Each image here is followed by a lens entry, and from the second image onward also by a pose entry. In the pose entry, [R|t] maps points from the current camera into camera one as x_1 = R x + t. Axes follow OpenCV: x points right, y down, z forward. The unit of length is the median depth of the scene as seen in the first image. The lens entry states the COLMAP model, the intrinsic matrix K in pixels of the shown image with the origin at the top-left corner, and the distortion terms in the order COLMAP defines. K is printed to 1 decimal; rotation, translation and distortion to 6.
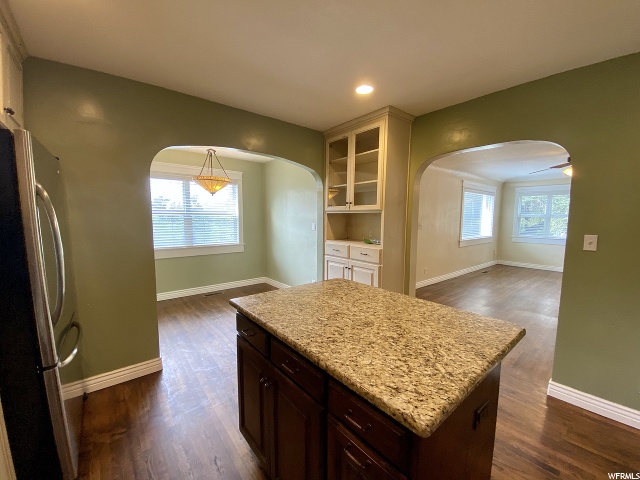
lens RADIAL K [[264.7, 0, 323.2], [0, 264.7, 244.4], [0, 0, 1]] dist [-0.001764, -0.000619]
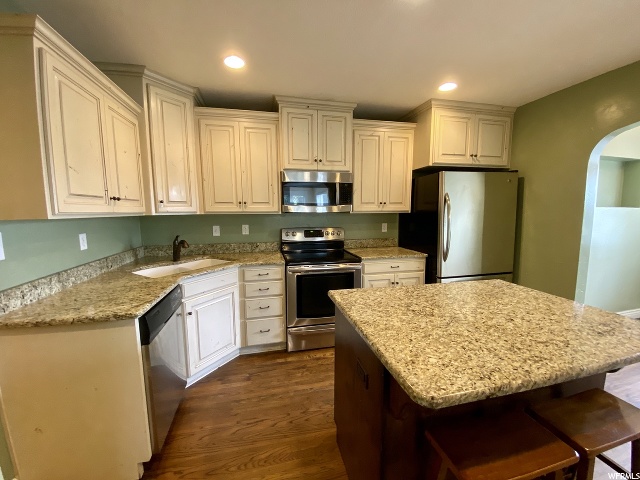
lens RADIAL K [[264.7, 0, 321.4], [0, 264.7, 240.0], [0, 0, 1]] dist [-0.001764, -0.000619]
pose [[-0.455646, 0.088879, -0.885713, 1.492331], [-0.097359, 0.984058, 0.148833, -0.100060], [0.884821, 0.154047, -0.439729, 1.117155]]
